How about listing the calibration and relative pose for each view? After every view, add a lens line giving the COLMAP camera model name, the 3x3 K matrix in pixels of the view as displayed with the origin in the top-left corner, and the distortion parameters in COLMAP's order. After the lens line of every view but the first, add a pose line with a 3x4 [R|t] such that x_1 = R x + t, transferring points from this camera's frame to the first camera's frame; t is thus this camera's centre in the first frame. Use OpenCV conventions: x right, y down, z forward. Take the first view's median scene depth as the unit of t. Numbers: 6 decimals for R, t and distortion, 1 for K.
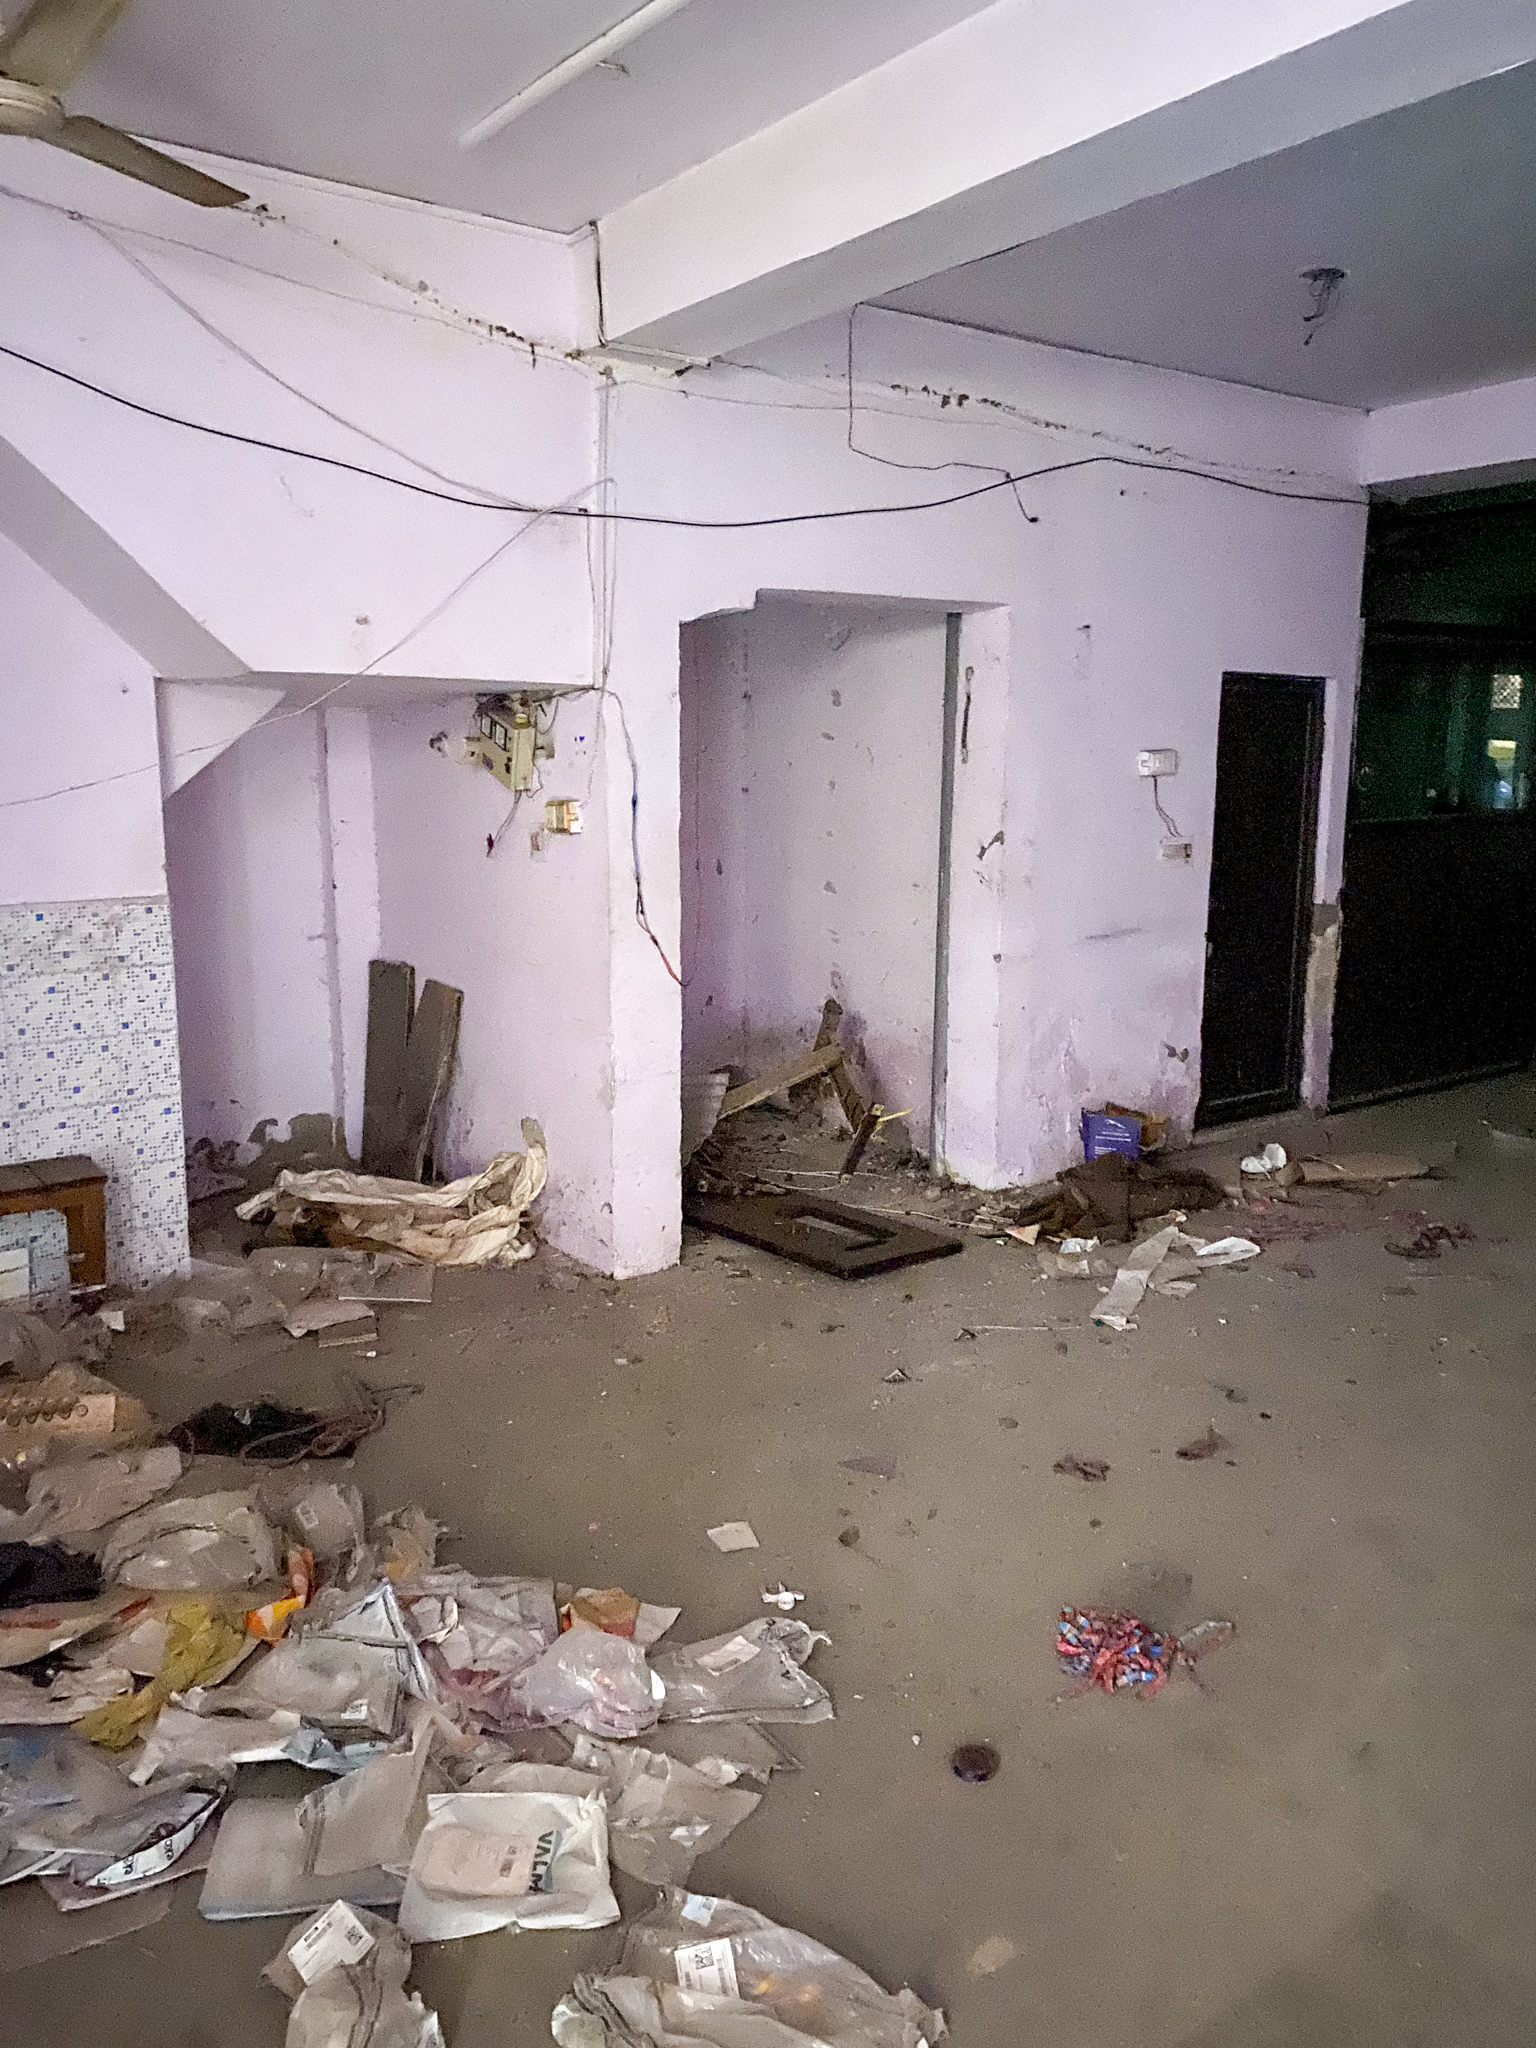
lens RADIAL K [[1544.7, 0, 768.0], [0, 1544.7, 1024.0], [0, 0, 1]] dist [0.102322, -0.299607]
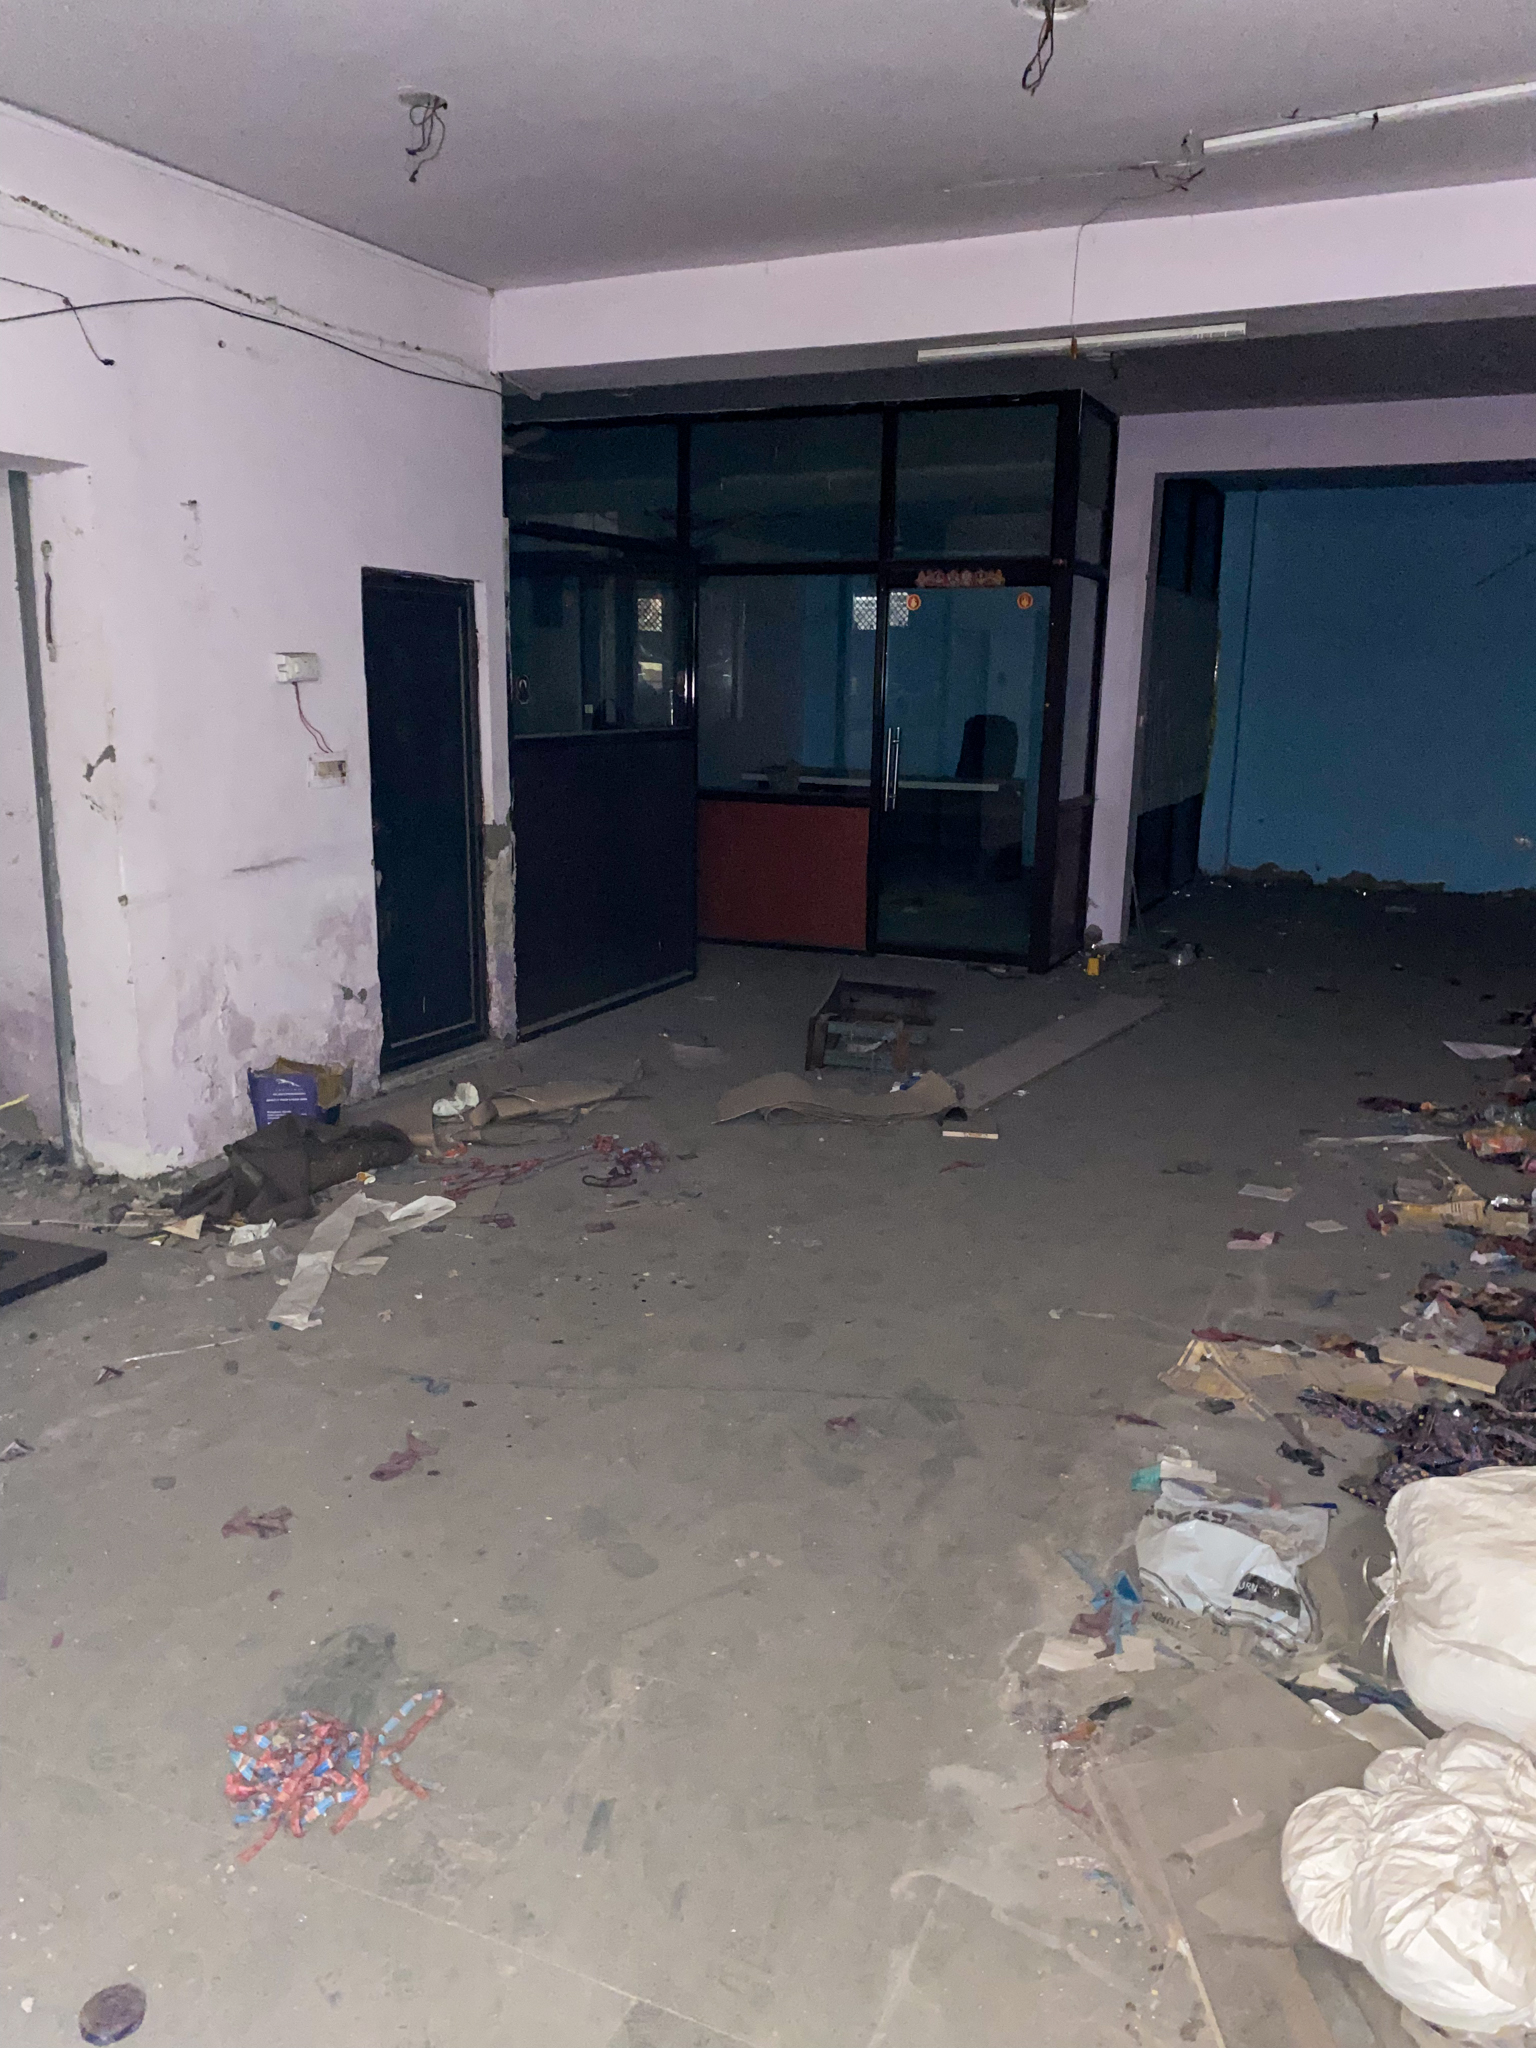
lens RADIAL K [[1557.8, 0, 769.8], [0, 1557.8, 1081.5], [0, 0, 1]] dist [0.059858, -0.107125]
pose [[0.872974, -0.111978, 0.474740, 0.039985], [0.073011, 0.992325, 0.099807, -0.004748], [-0.482272, -0.052468, 0.874449, 0.089821]]
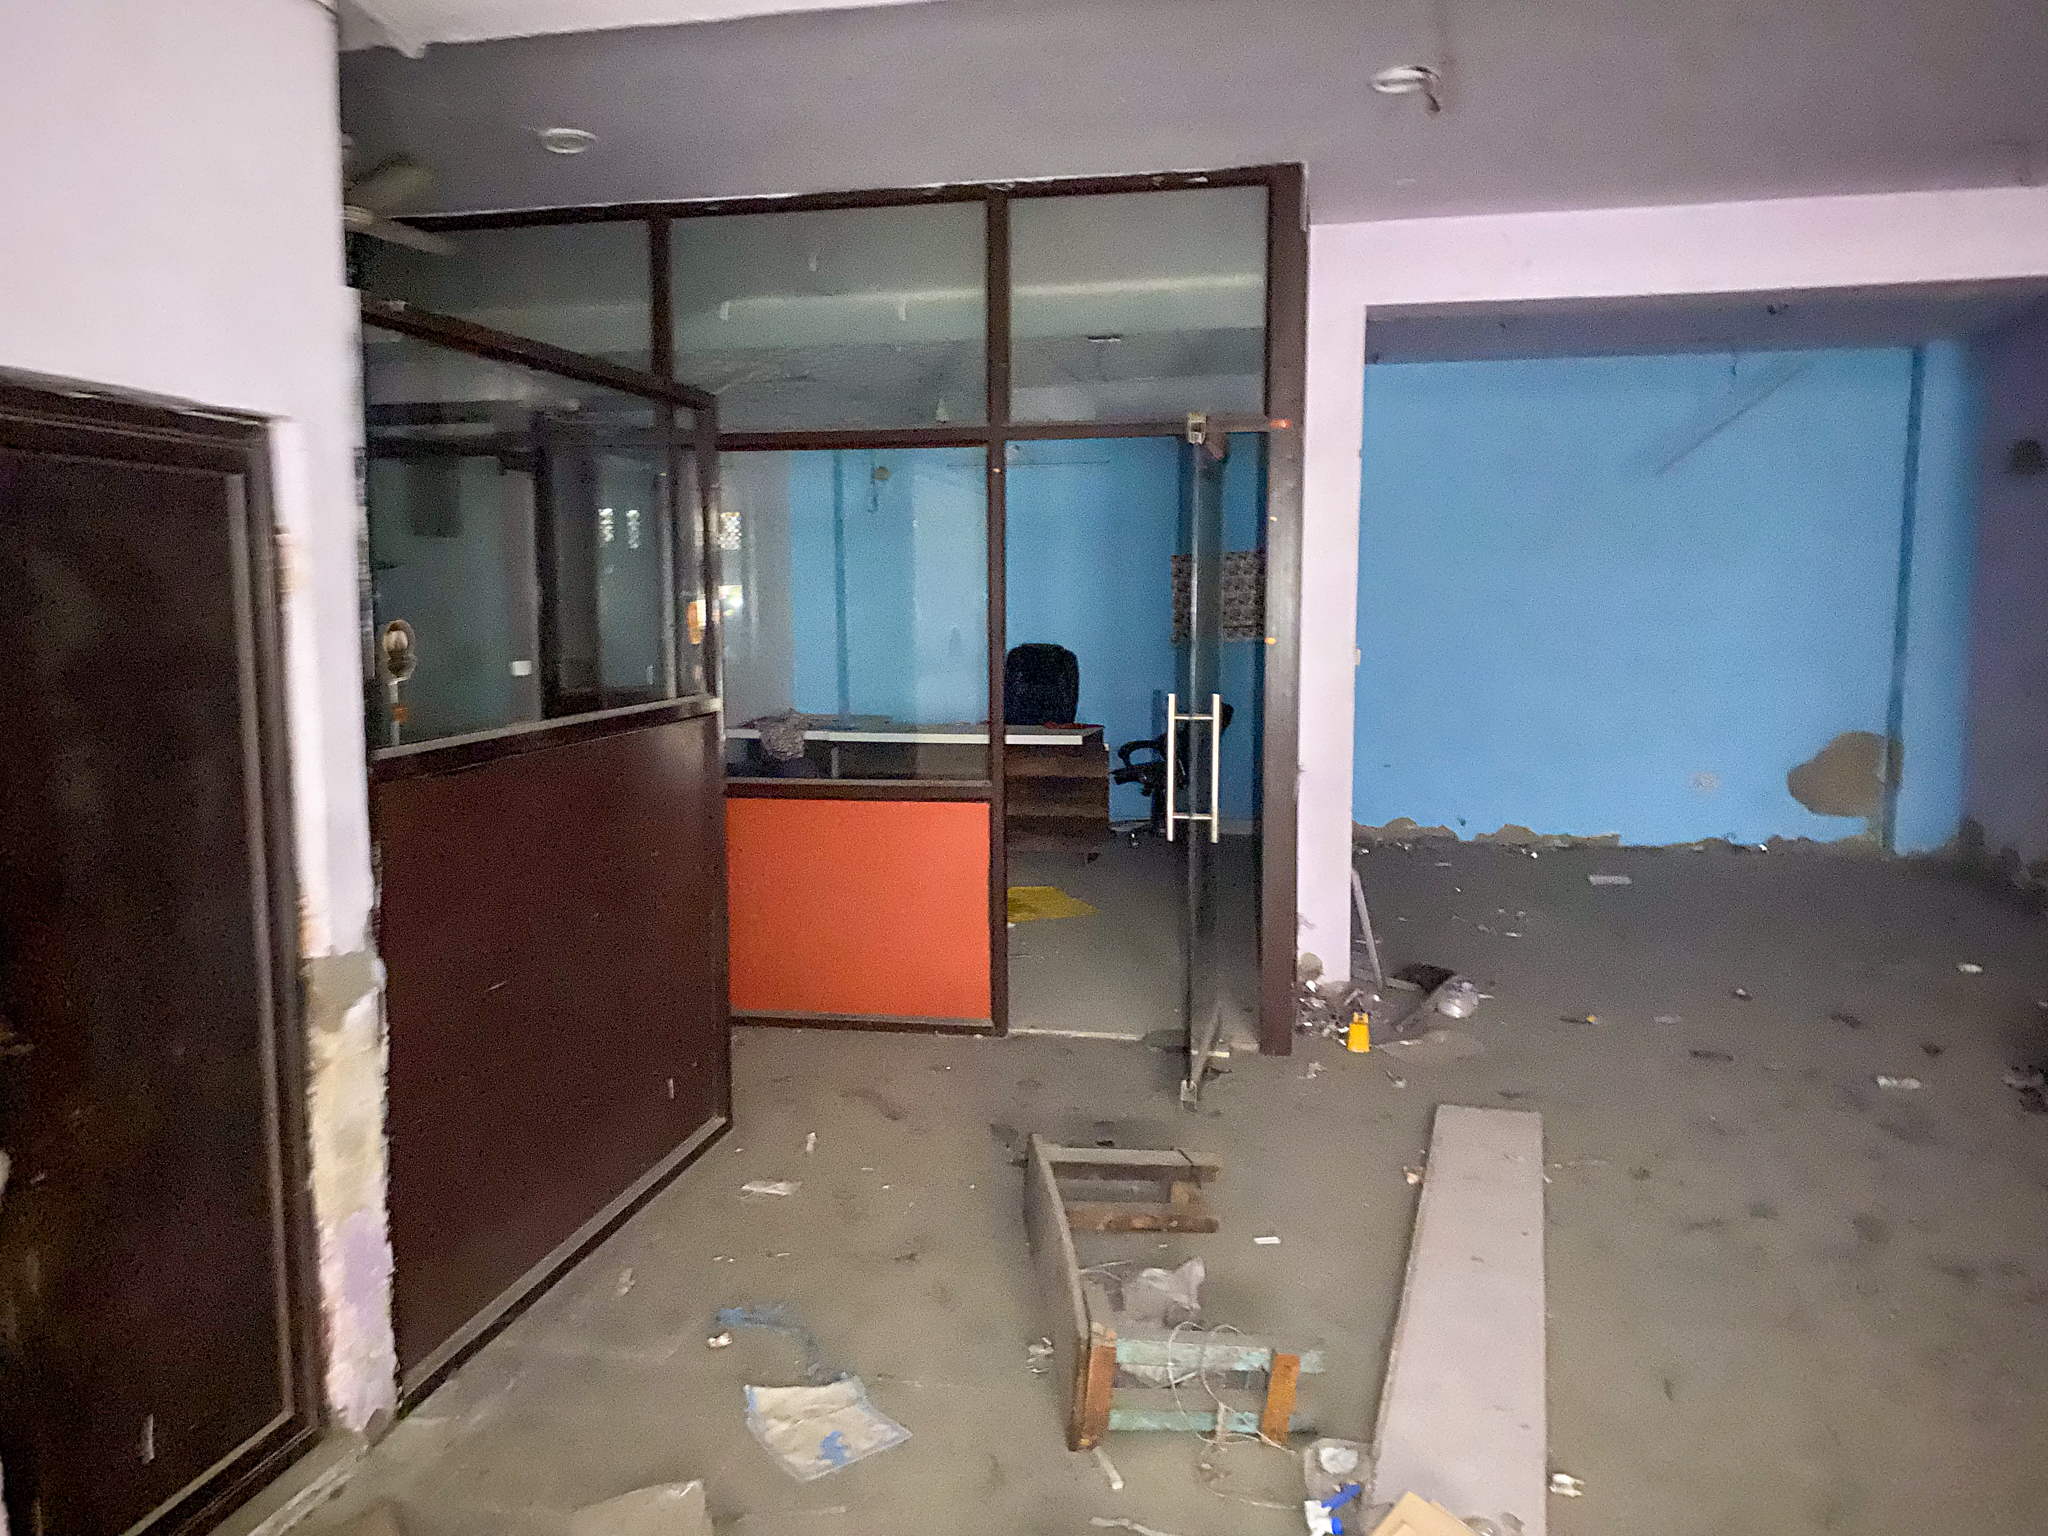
lens RADIAL K [[1557.8, 0, 1024.0], [0, 1557.8, 768.0], [0, 0, 1]] dist [0.059858, -0.107125]
pose [[0.738477, -0.080295, 0.669480, 0.283965], [0.121694, 0.992451, -0.015205, -0.129189], [-0.663206, 0.092700, 0.742674, 0.735609]]
